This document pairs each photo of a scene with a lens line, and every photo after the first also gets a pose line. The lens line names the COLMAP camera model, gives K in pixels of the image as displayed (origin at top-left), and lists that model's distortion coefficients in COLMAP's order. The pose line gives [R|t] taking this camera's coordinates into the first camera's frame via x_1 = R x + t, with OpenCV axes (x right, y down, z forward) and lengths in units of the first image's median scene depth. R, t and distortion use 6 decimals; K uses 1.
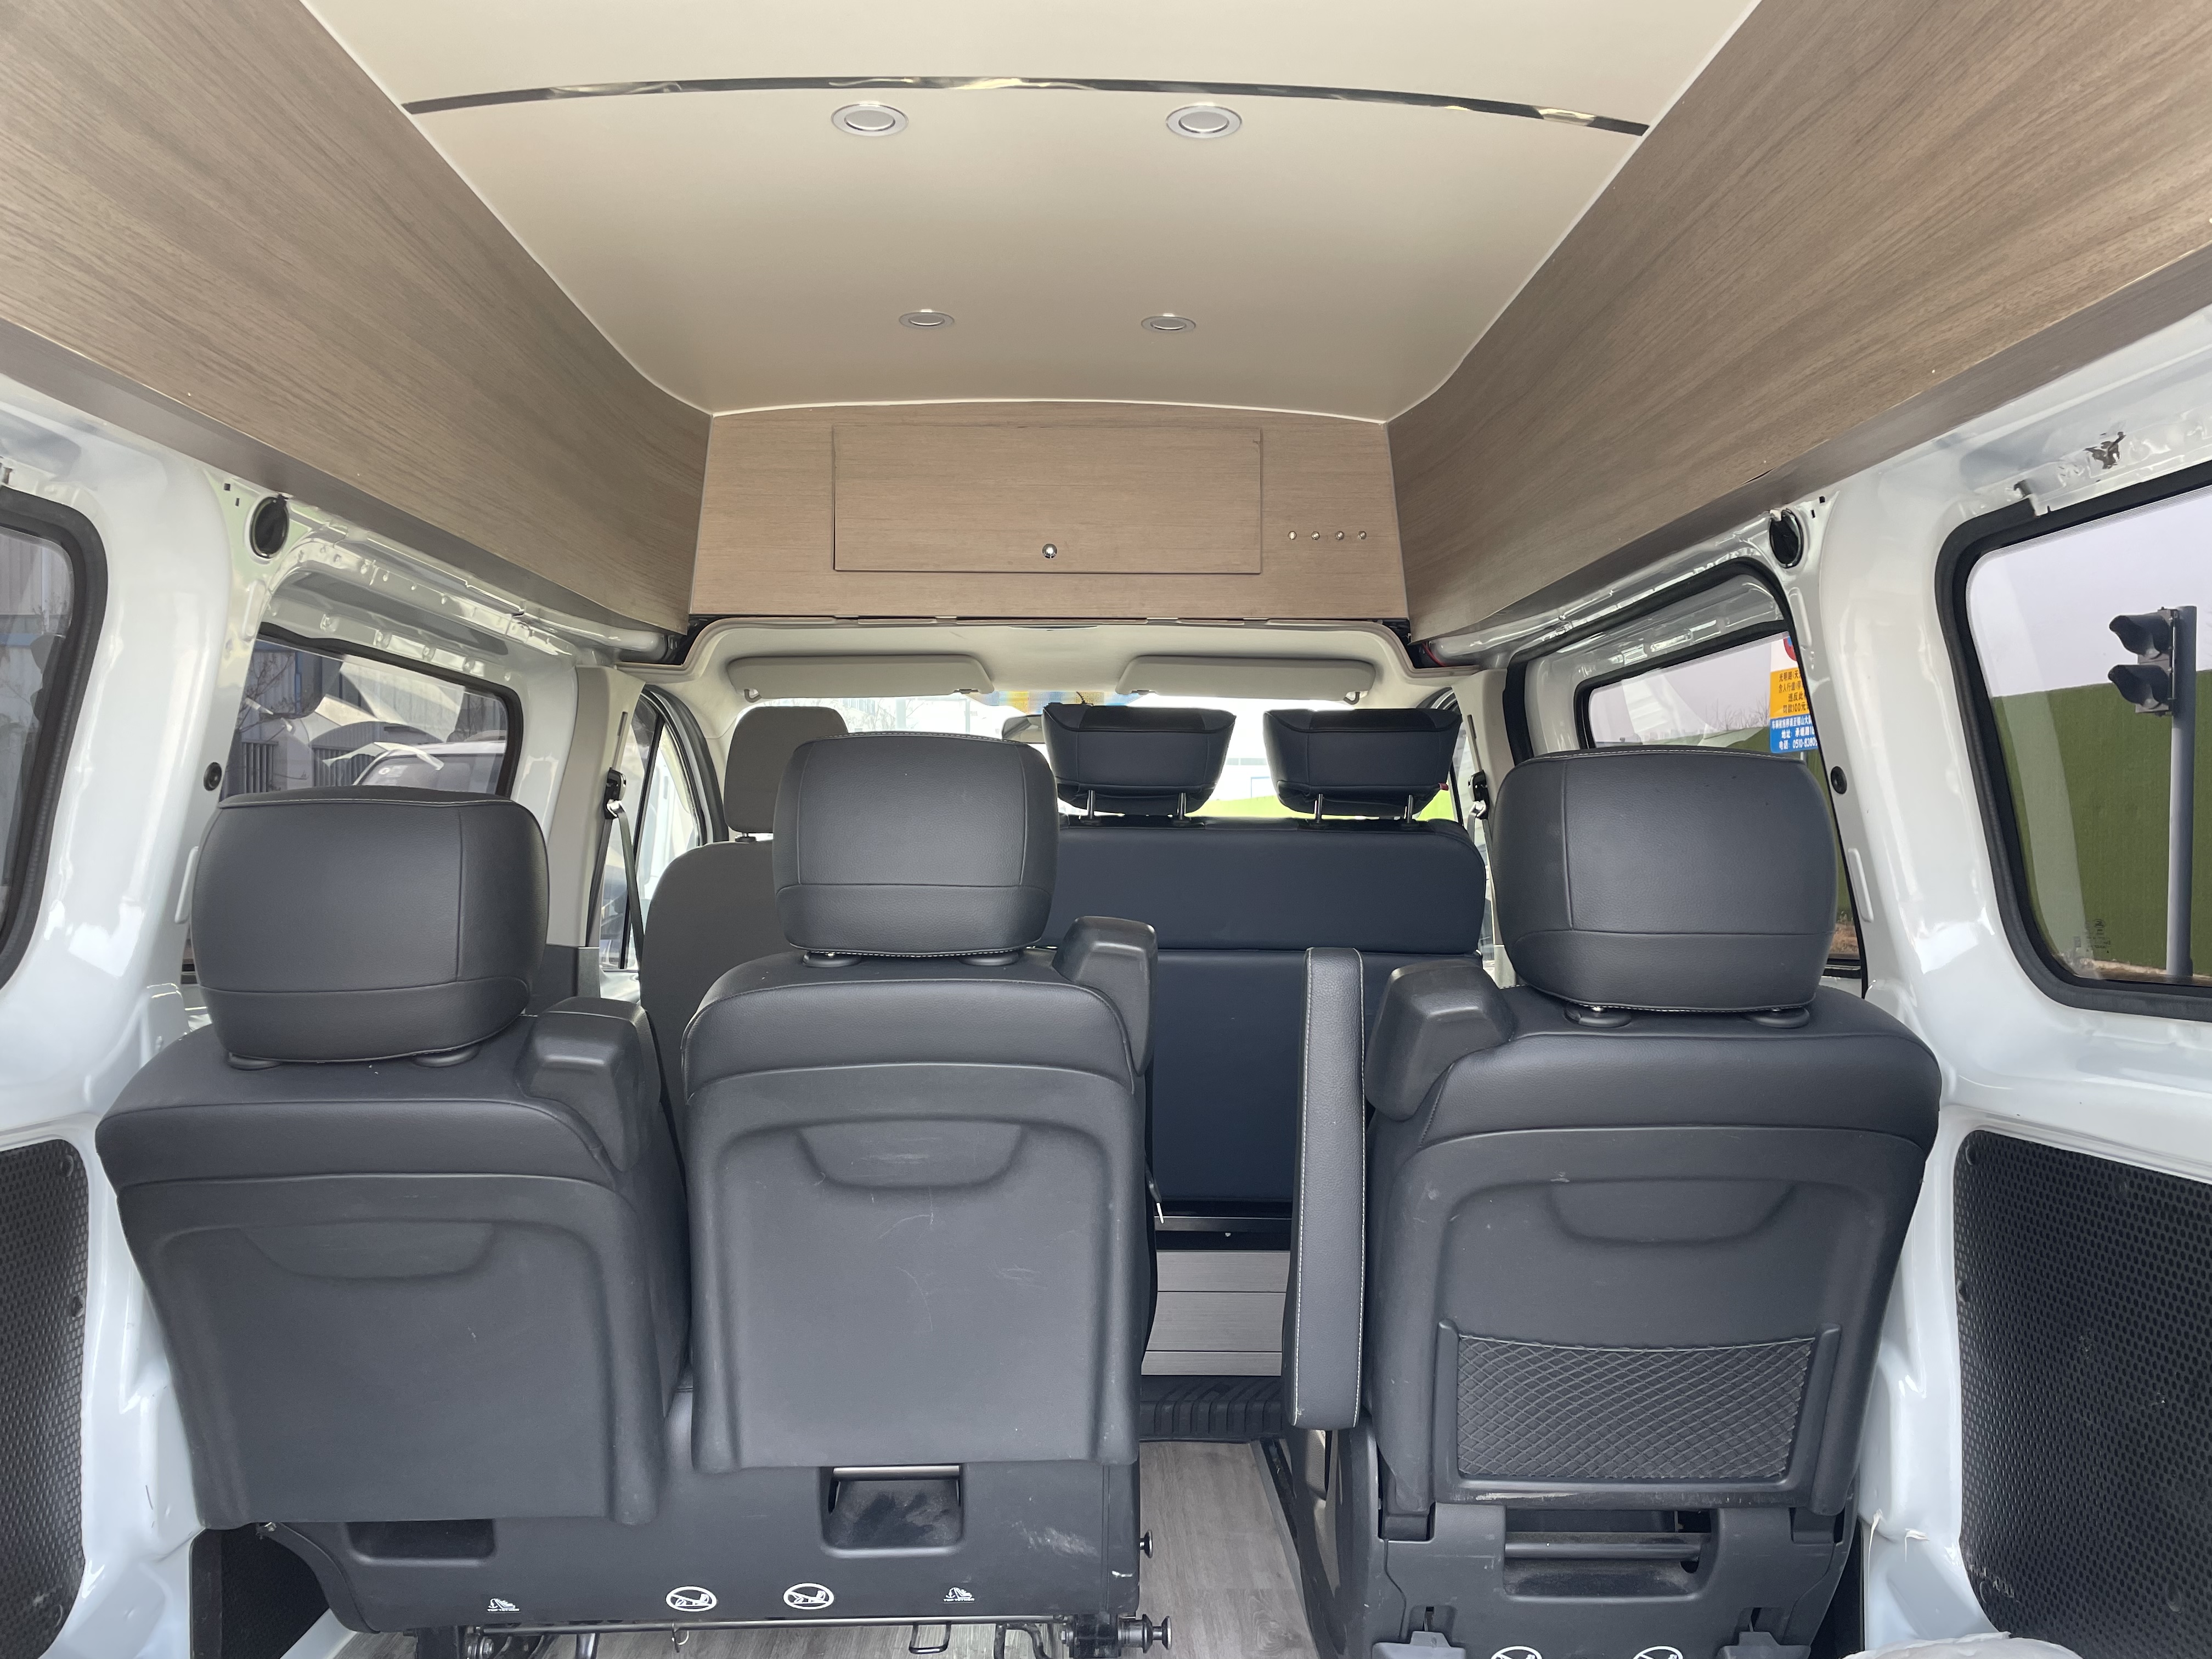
lens RADIAL K [[1656.6, 0, 1102.3], [0, 1656.6, 822.6], [0, 0, 1]] dist [0.087404, -0.112995]
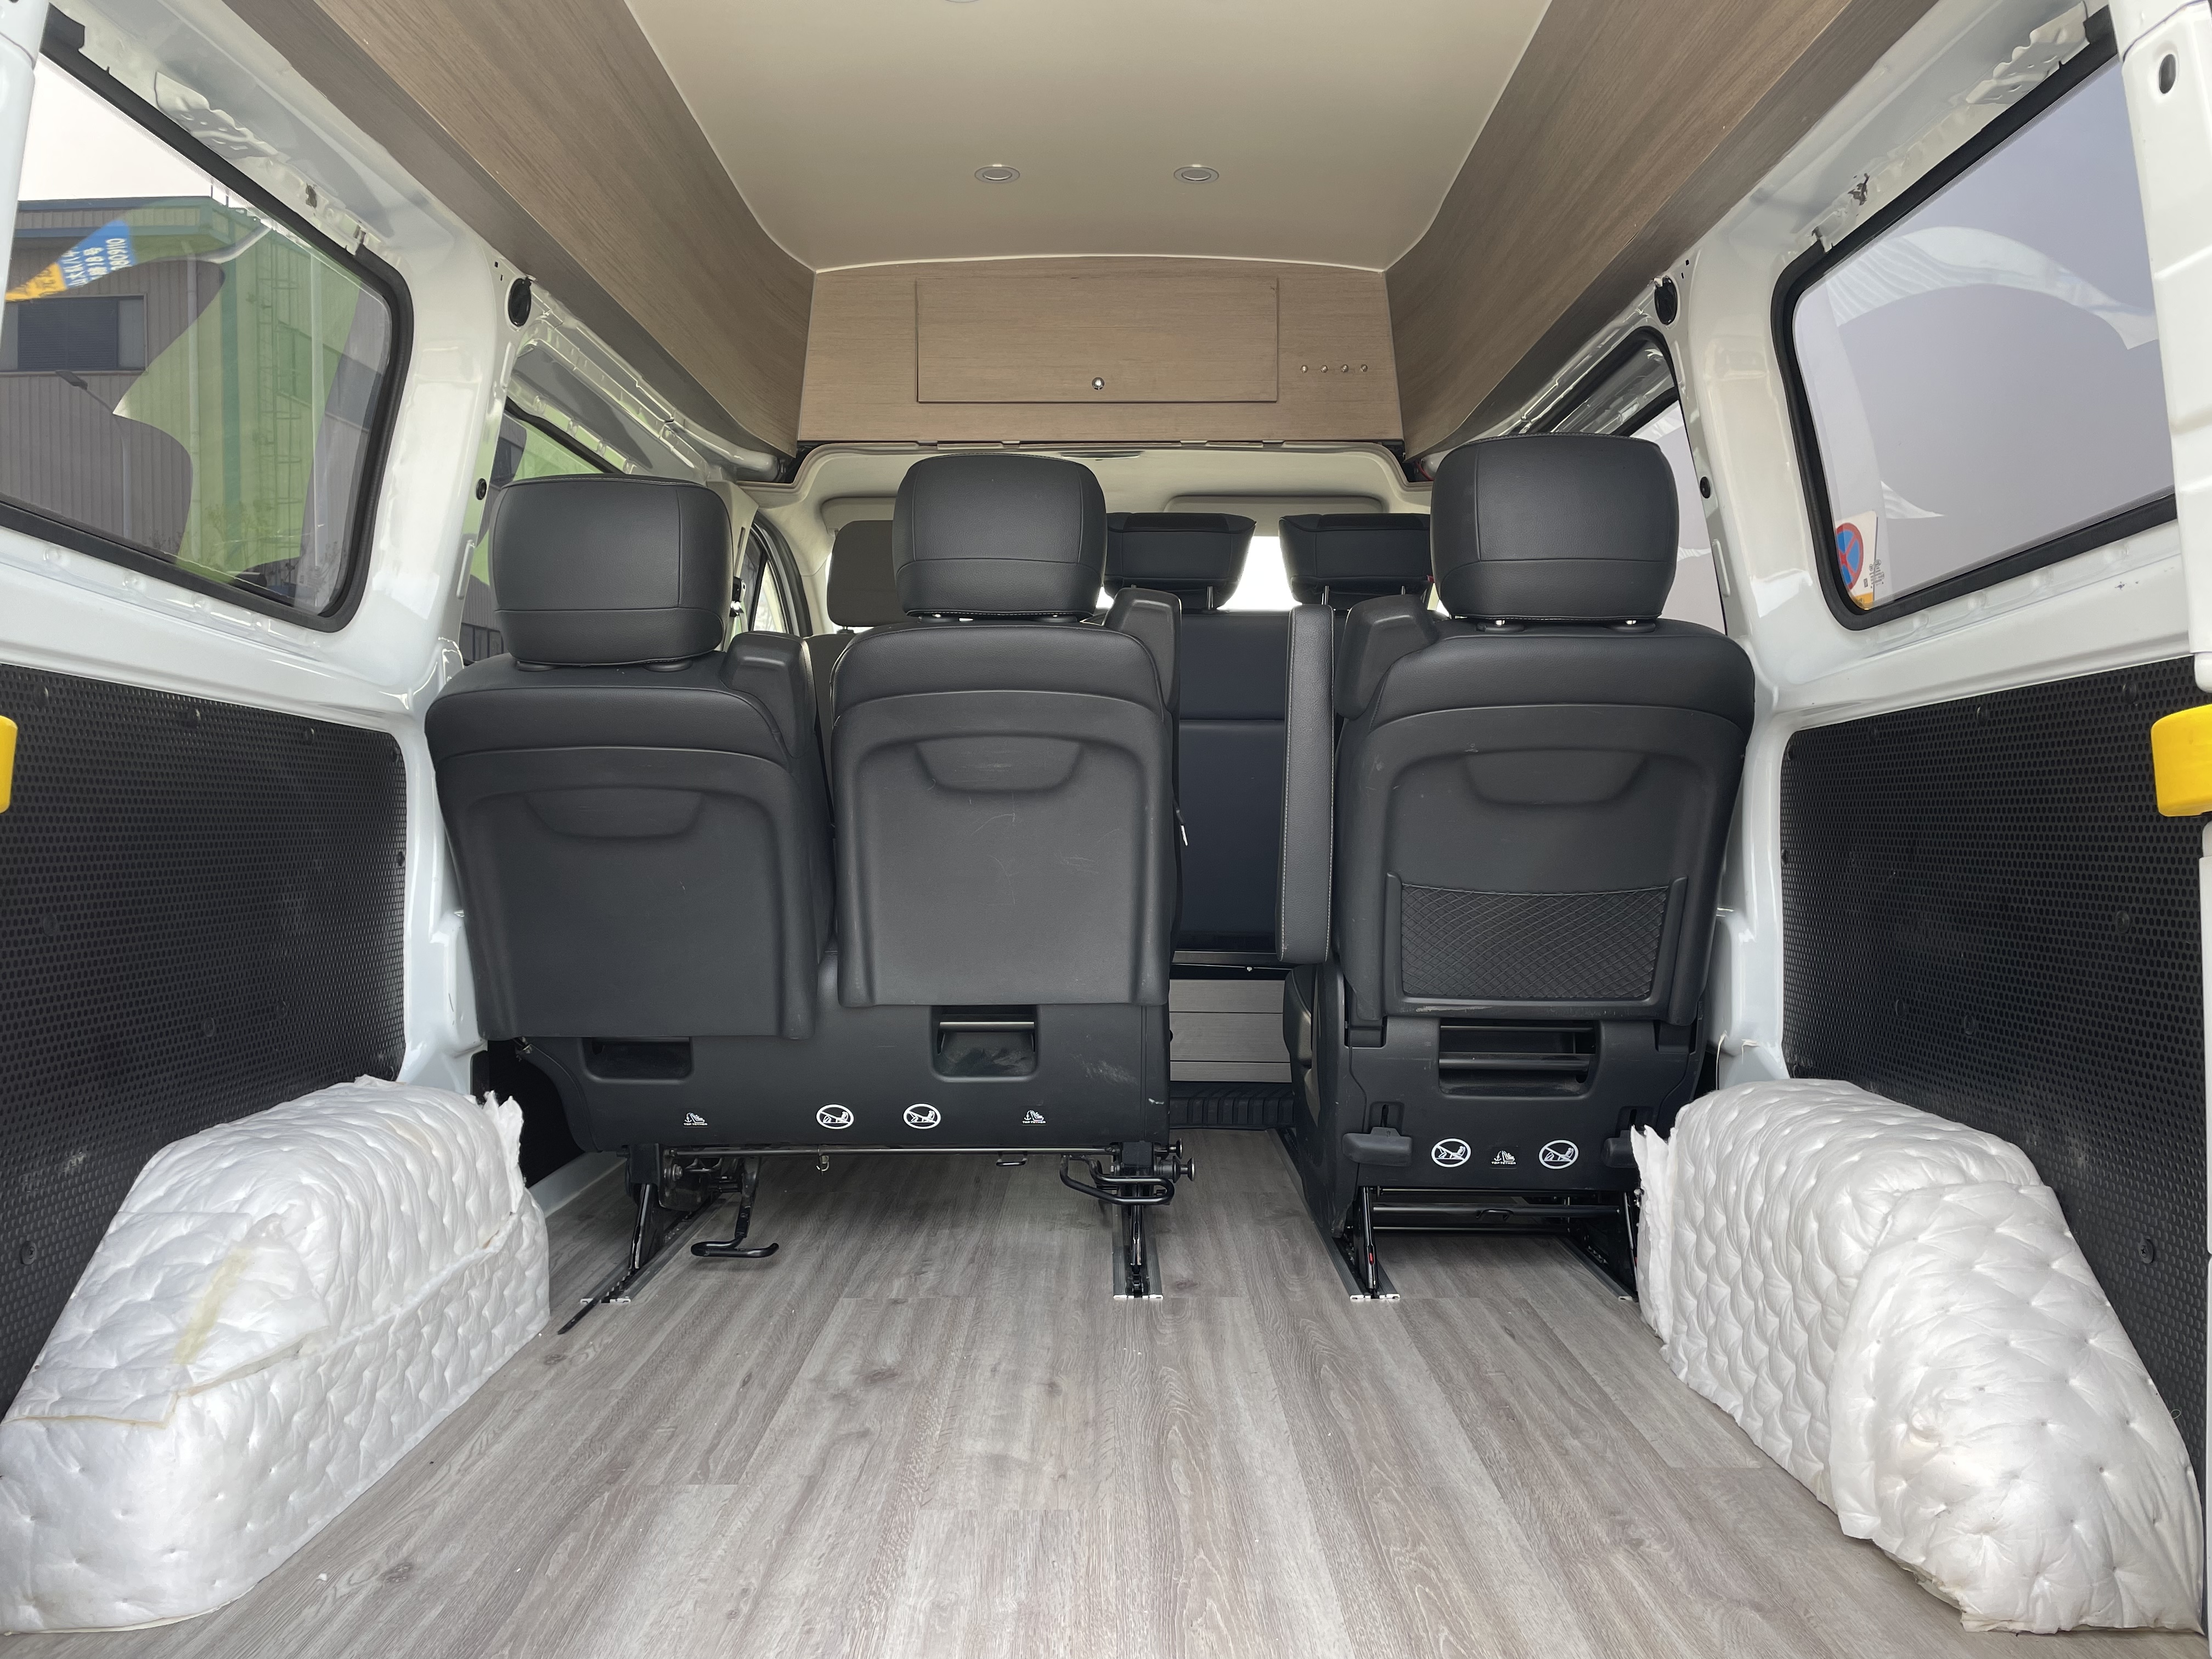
lens RADIAL K [[1656.6, 0, 1093.3], [0, 1656.6, 825.7], [0, 0, 1]] dist [0.087404, -0.112995]
pose [[0.999436, -0.002120, -0.033522, 0.006869], [0.002889, 0.999733, 0.022908, 0.210642], [0.033465, -0.022991, 0.999175, -0.330479]]
